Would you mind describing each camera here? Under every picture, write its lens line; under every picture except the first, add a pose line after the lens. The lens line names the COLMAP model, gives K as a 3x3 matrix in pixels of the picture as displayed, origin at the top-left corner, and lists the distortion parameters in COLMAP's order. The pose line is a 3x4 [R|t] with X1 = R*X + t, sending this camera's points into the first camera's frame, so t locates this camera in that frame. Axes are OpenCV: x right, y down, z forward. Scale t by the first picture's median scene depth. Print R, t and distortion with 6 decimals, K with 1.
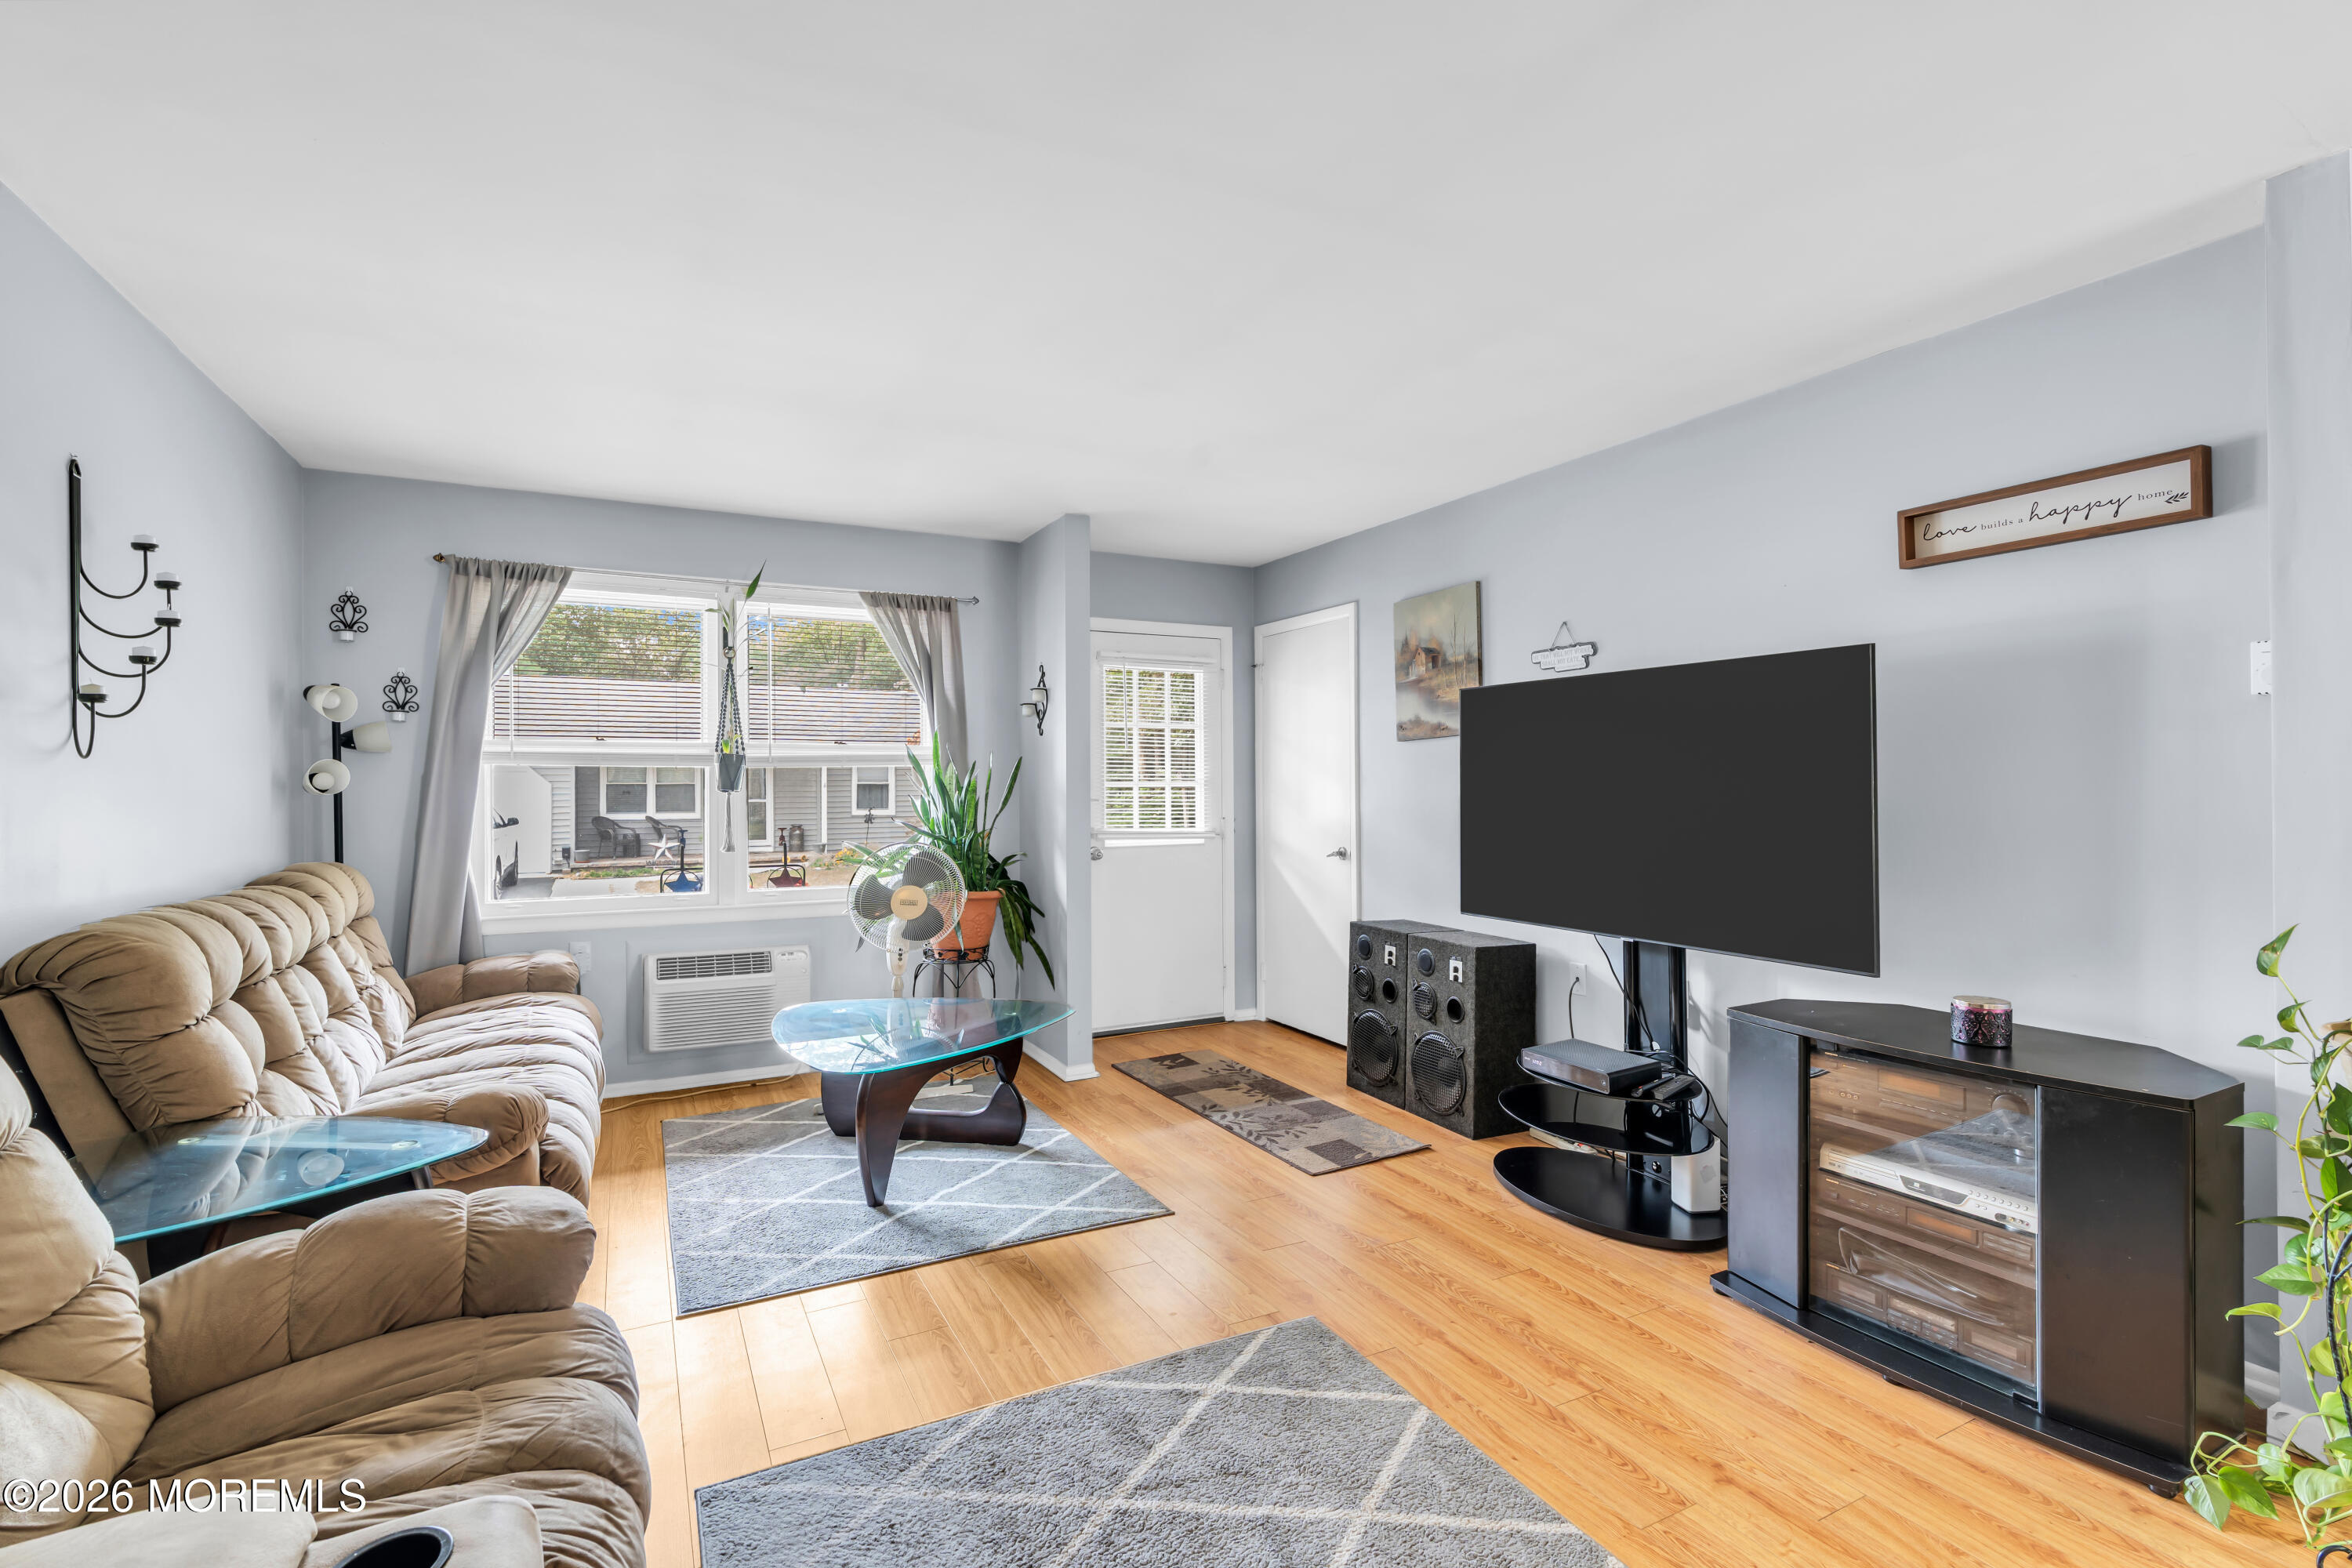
lens RADIAL K [[1067.0, 0, 1170.3], [0, 1067.0, 781.2], [0, 0, 1]] dist [-0.003444, 0.001725]
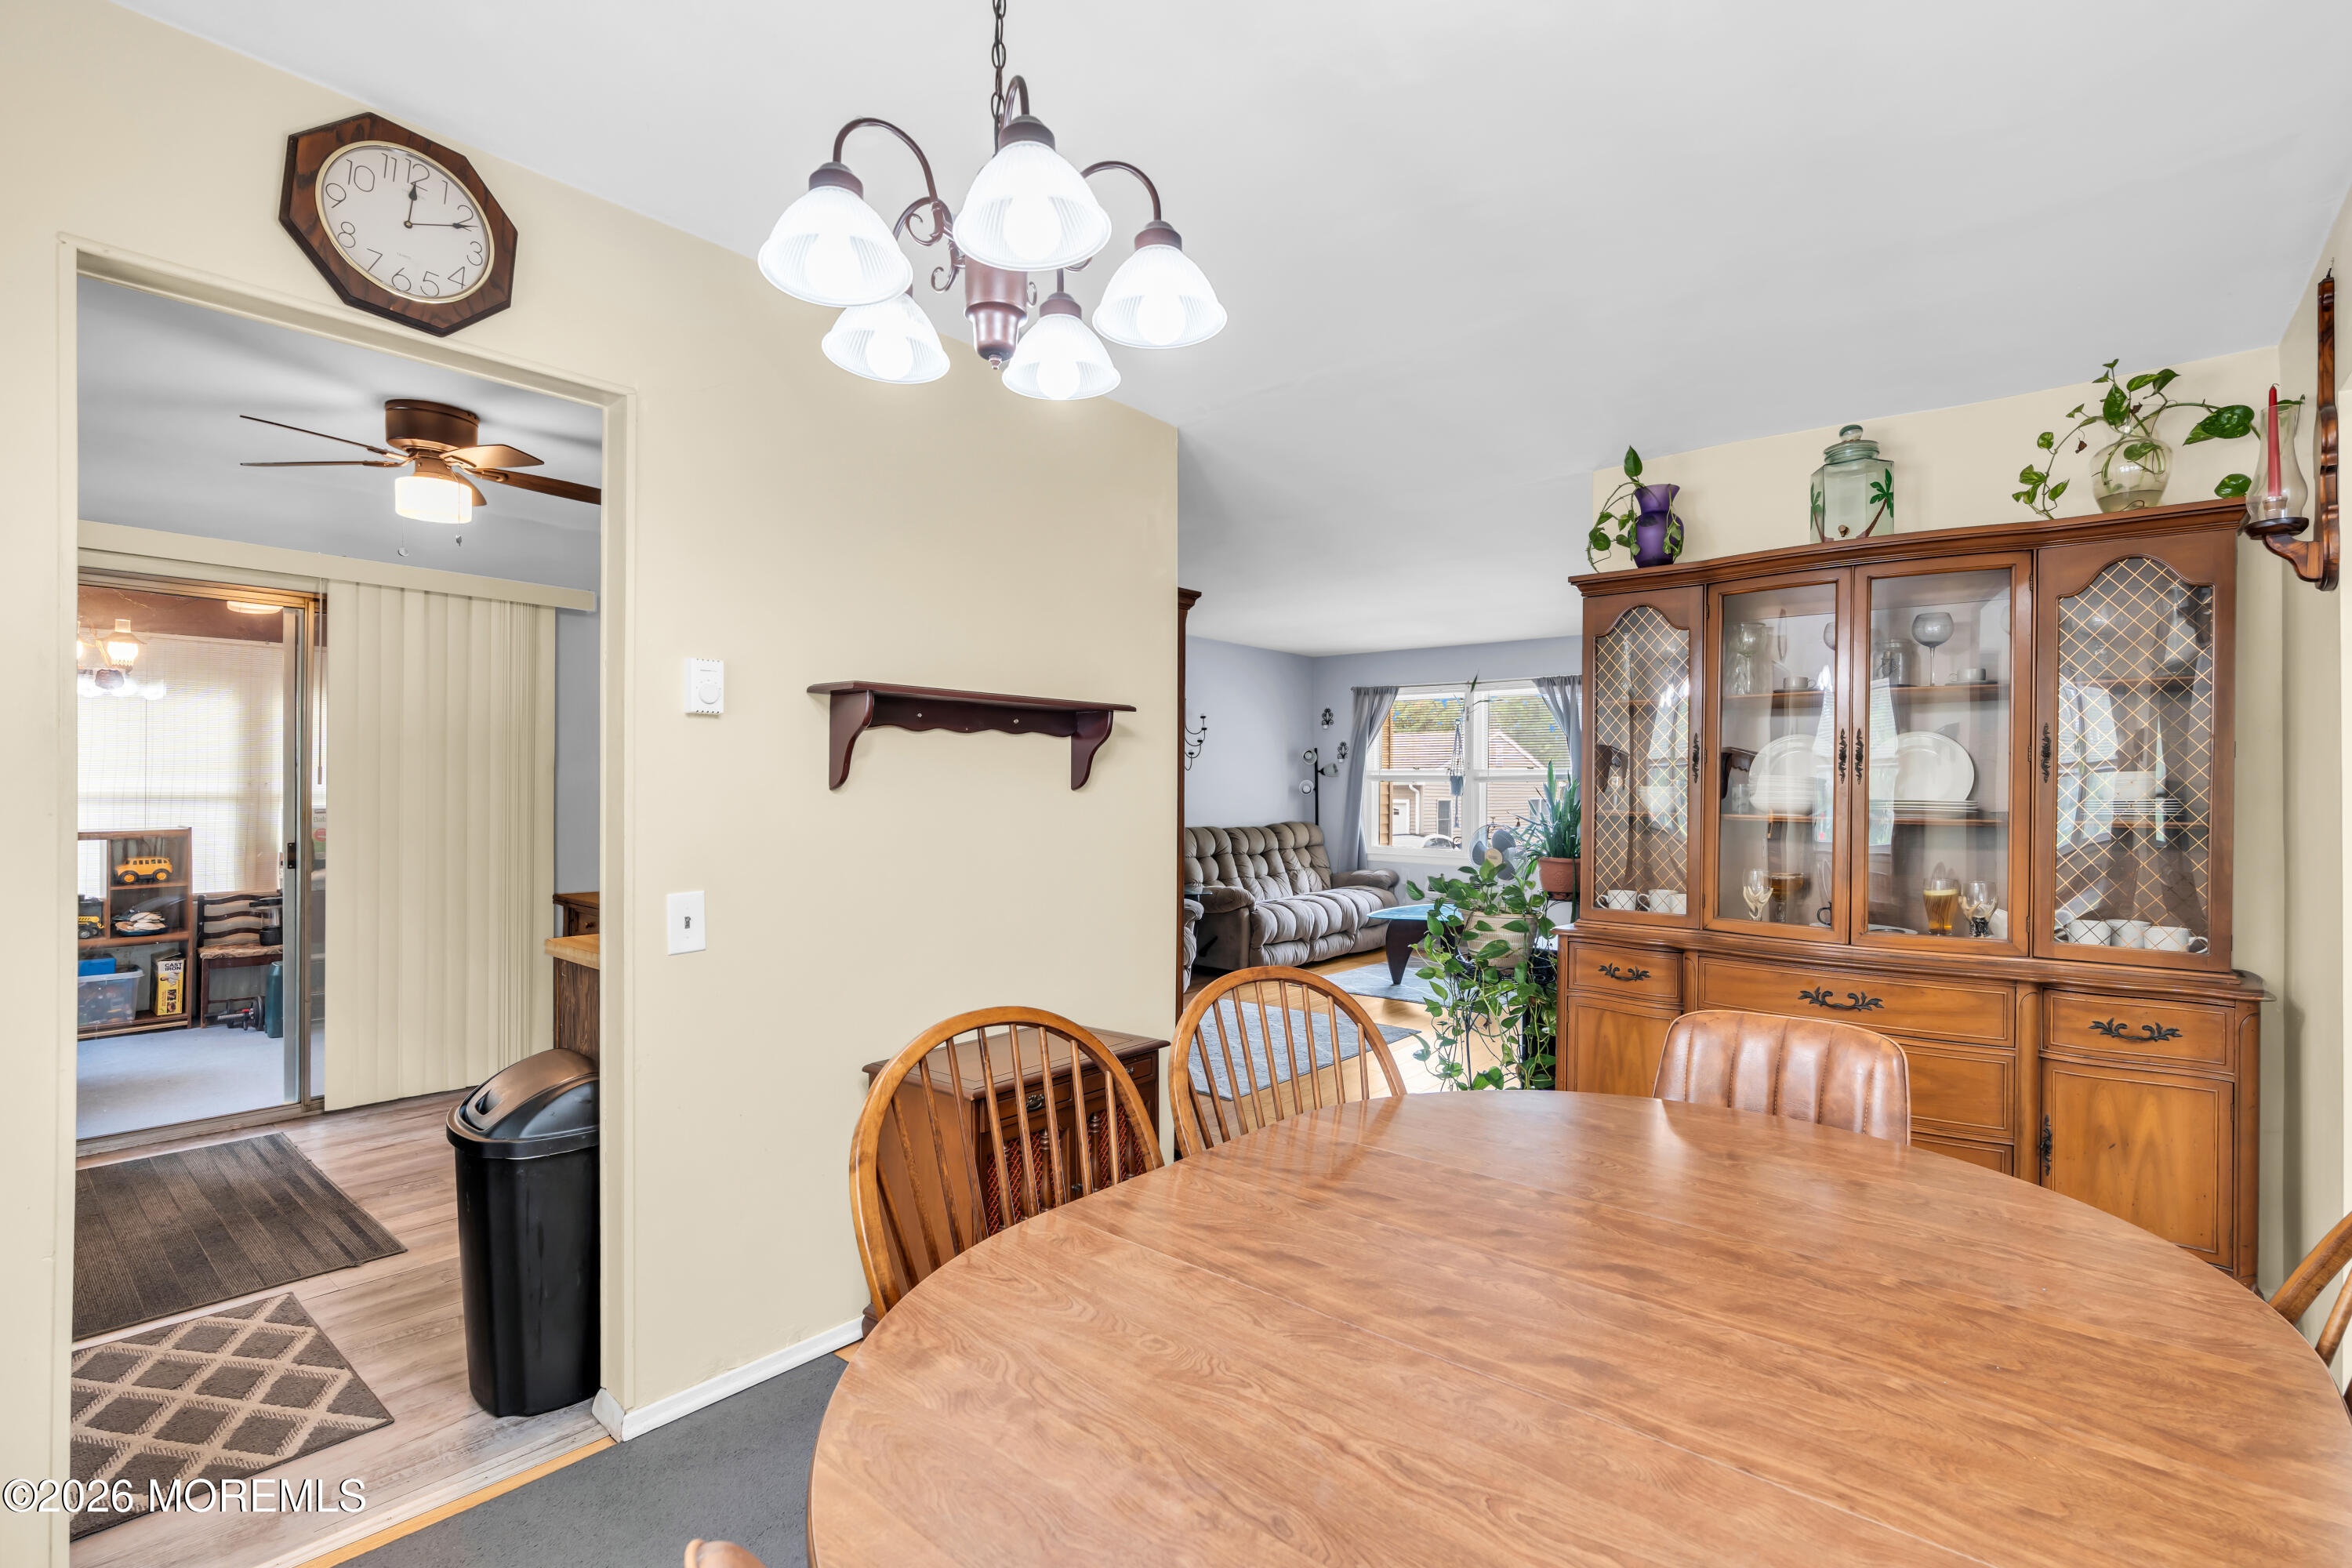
lens RADIAL K [[1087.6, 0, 1167.5], [0, 1087.6, 786.0], [0, 0, 1]] dist [-0.002293, -0.000547]
pose [[0.377187, 0.004592, -0.926126, 1.255973], [-0.004787, 0.999984, 0.003009, -0.010970], [0.926125, 0.003298, 0.377202, -0.216567]]
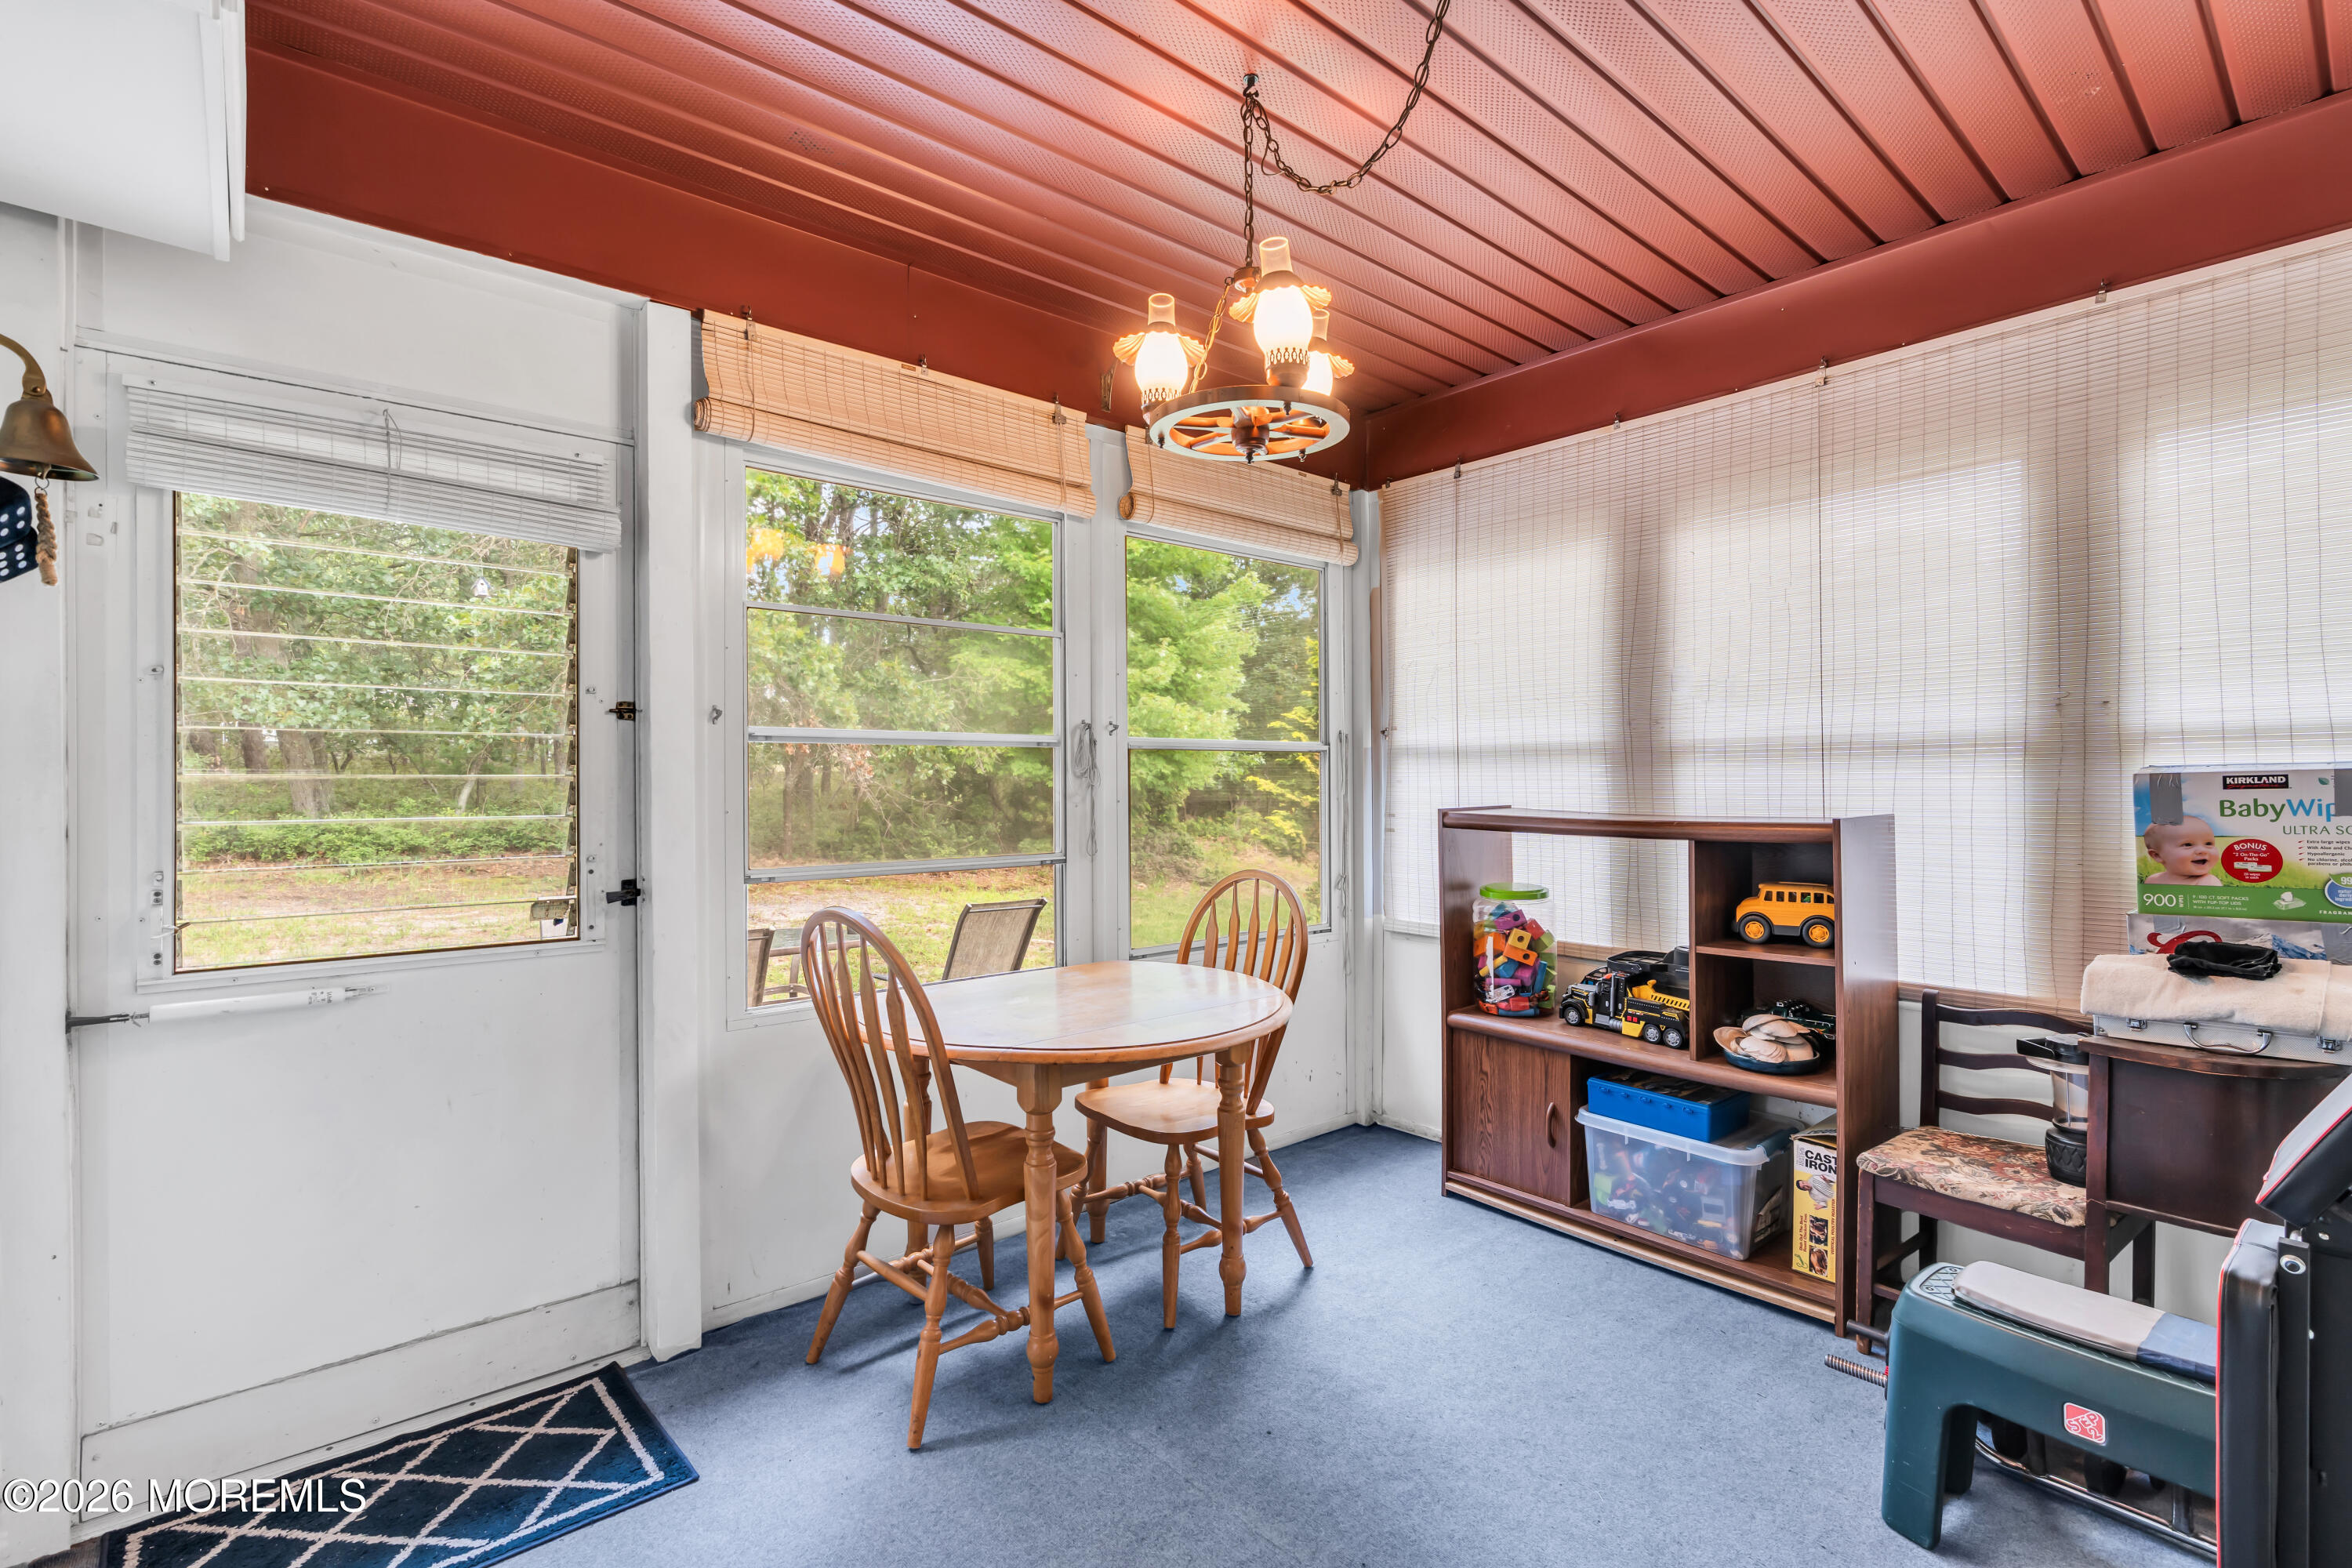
lens RADIAL K [[1087.6, 0, 1167.5], [0, 1087.6, 786.0], [0, 0, 1]] dist [-0.002293, -0.000547]
pose [[-0.974188, 0.009274, -0.225548, -0.195809], [0.008048, 0.999947, 0.006356, 0.034186], [0.225595, 0.004377, -0.974211, -0.421795]]
